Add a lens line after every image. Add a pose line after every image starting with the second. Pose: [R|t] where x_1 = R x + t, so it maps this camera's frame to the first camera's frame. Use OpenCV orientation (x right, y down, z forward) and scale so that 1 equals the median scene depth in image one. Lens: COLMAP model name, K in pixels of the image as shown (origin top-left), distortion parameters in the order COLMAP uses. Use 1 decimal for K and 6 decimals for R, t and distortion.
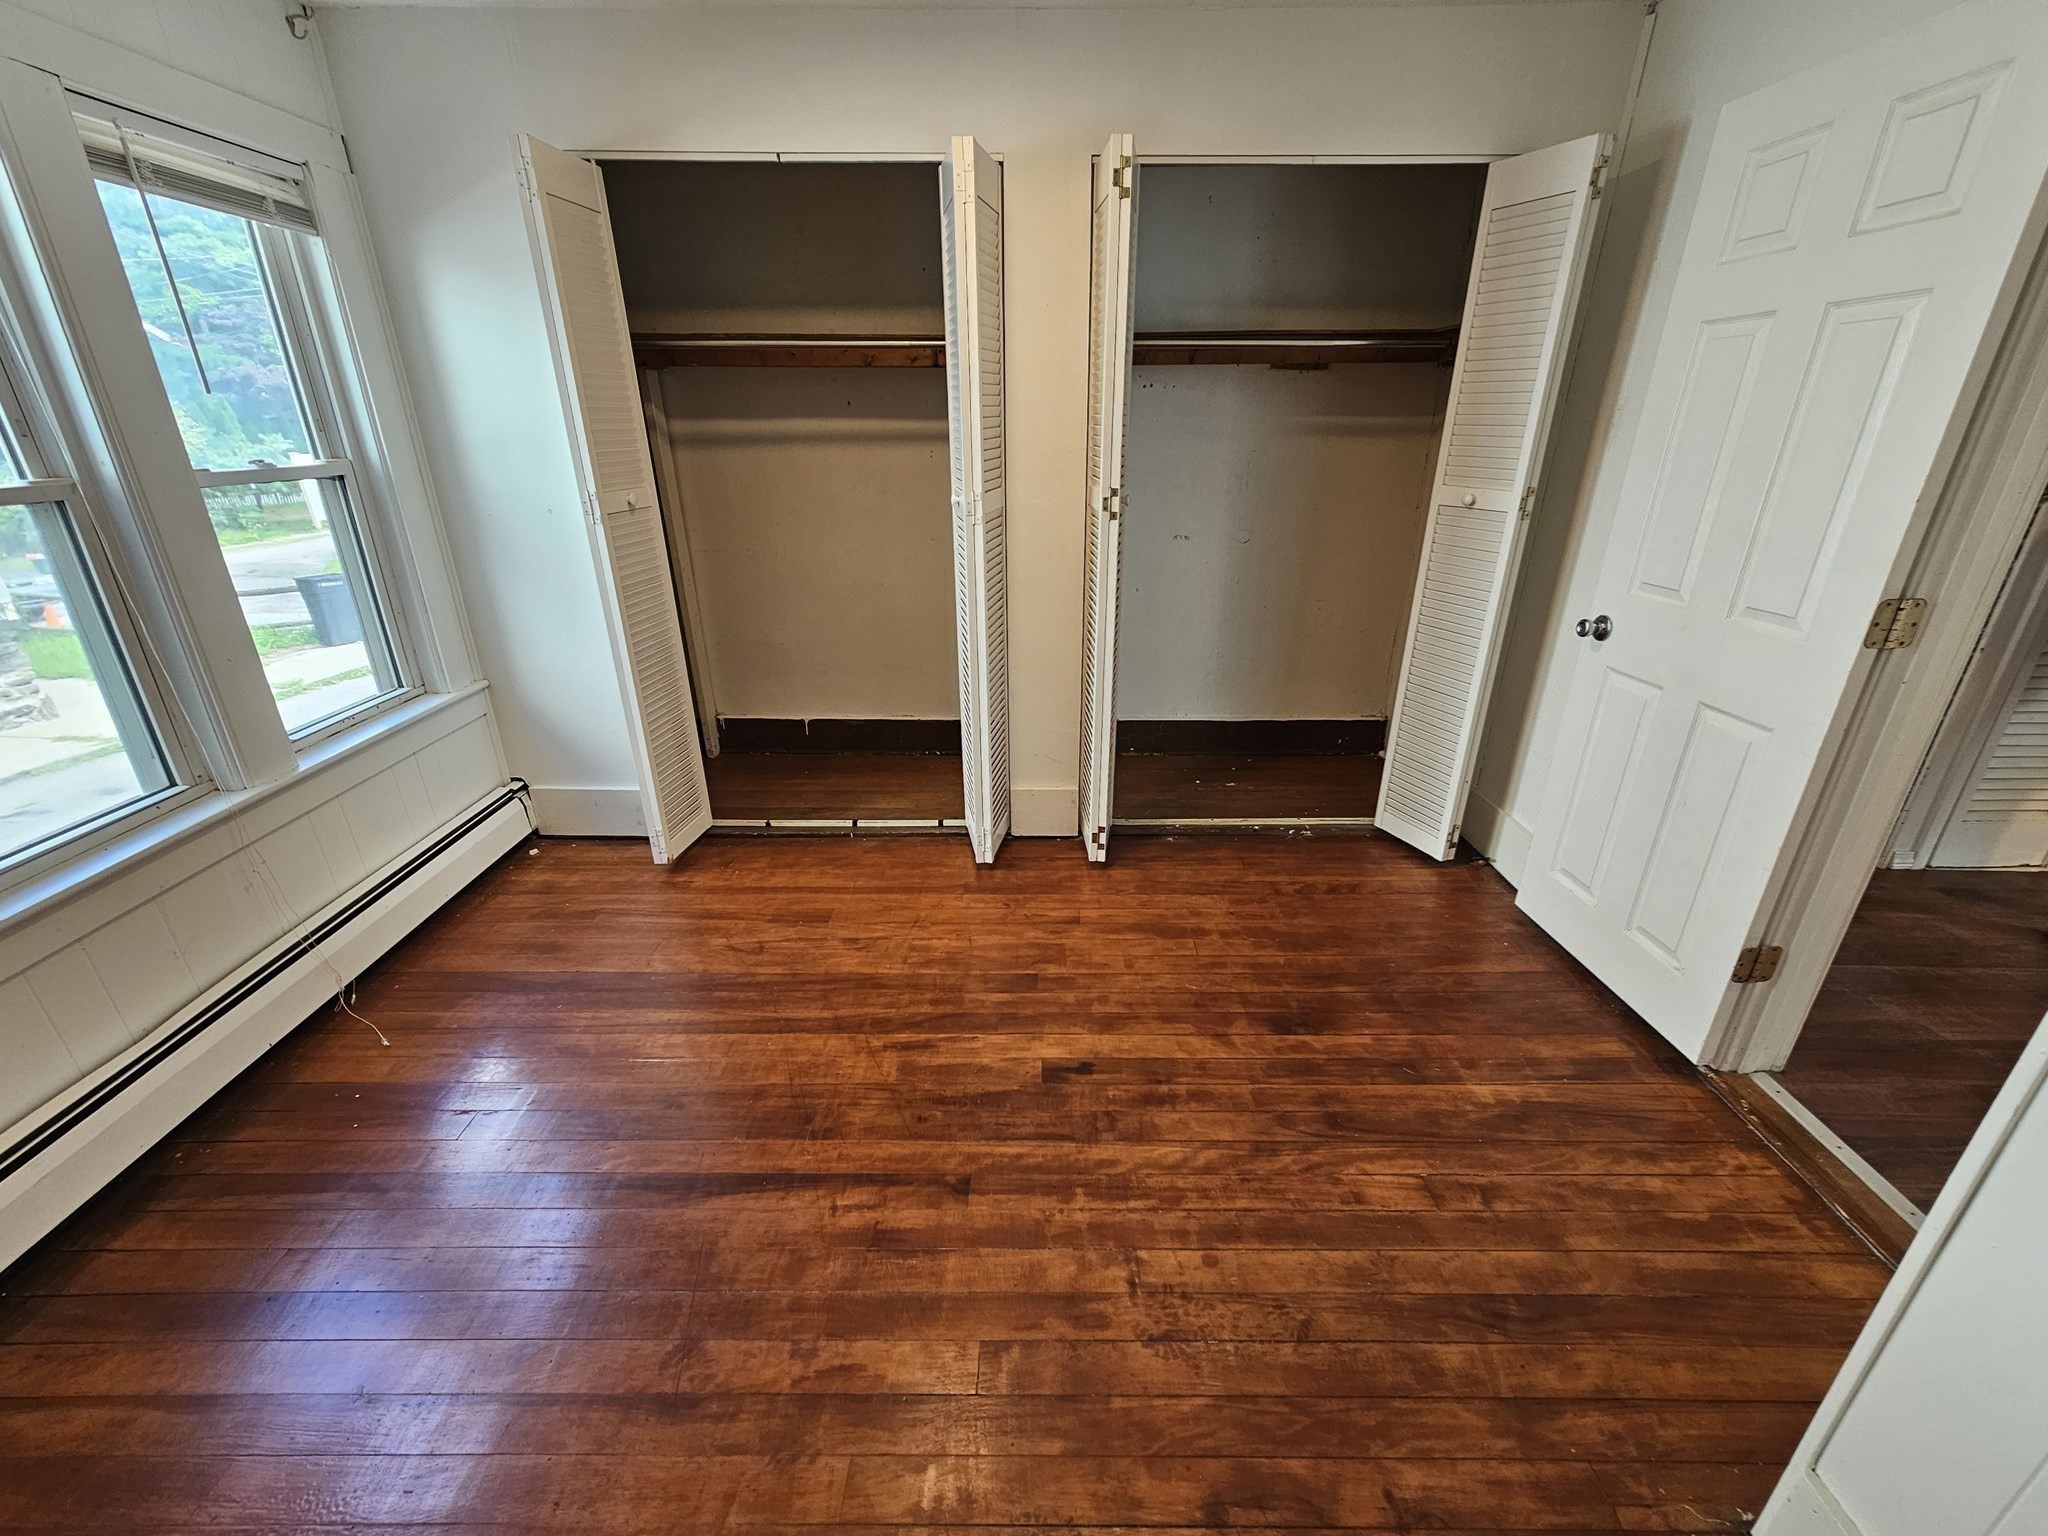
lens RADIAL K [[828.1, 0, 1023.9], [0, 828.1, 758.9], [0, 0, 1]] dist [0.001456, -0.000136]
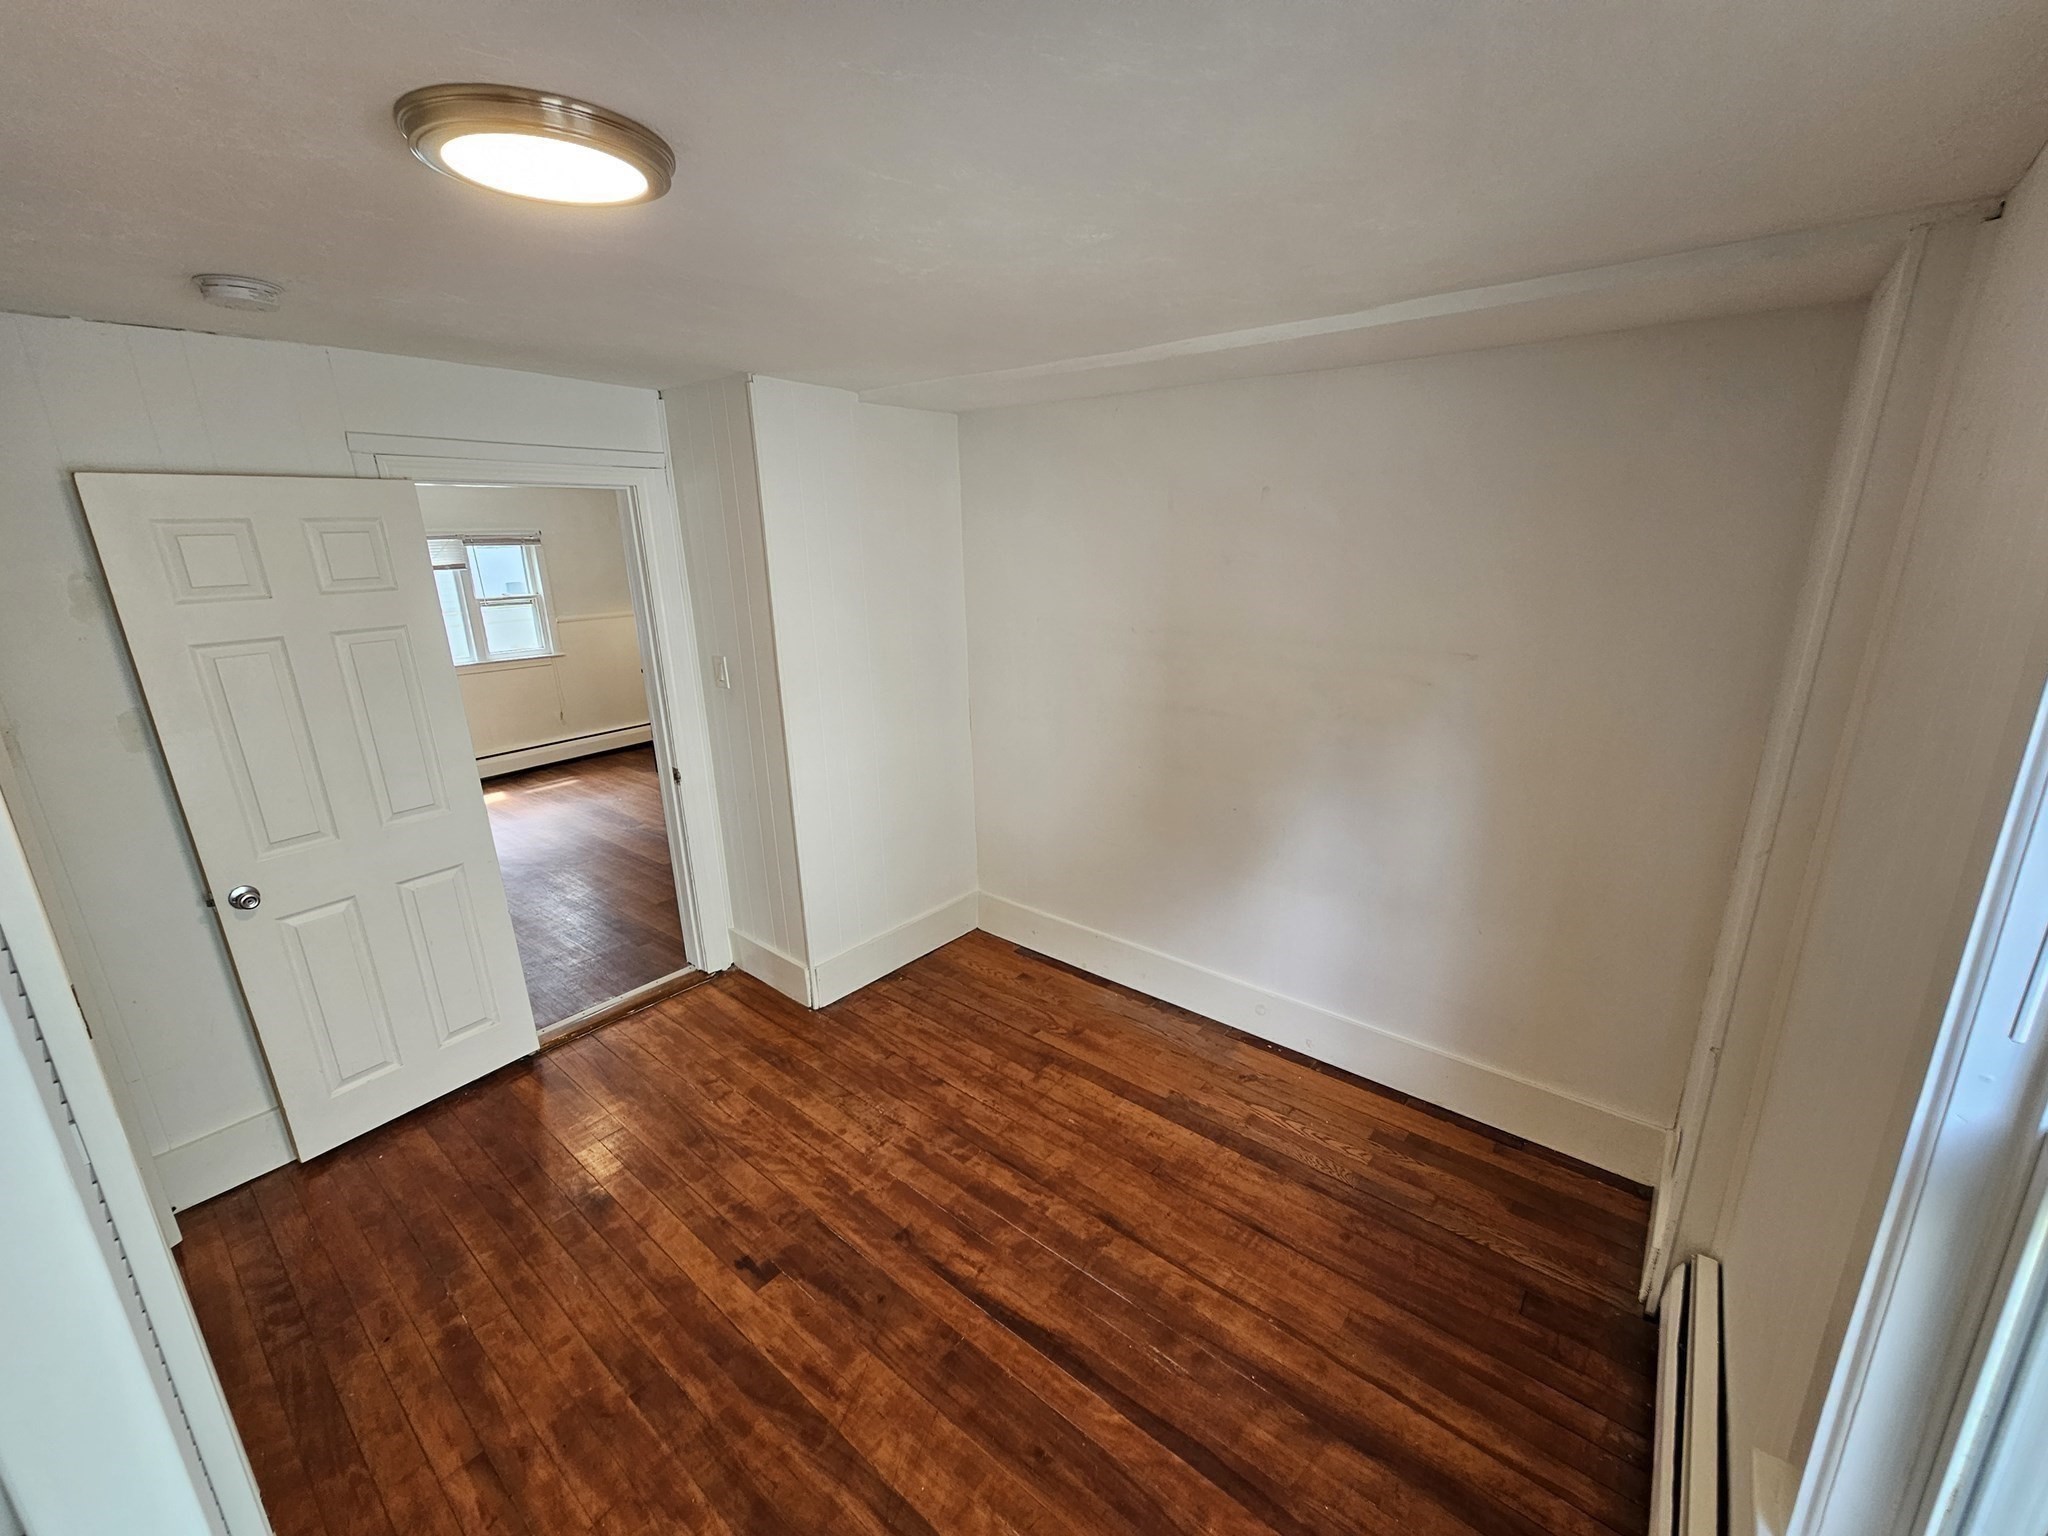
lens RADIAL K [[828.1, 0, 1026.7], [0, 828.1, 760.8], [0, 0, 1]] dist [0.001456, -0.000136]
pose [[-0.775337, -0.156868, 0.611756, -0.961304], [0.257264, 0.806200, 0.532782, -0.811410], [-0.576774, 0.570468, -0.584720, 1.241541]]
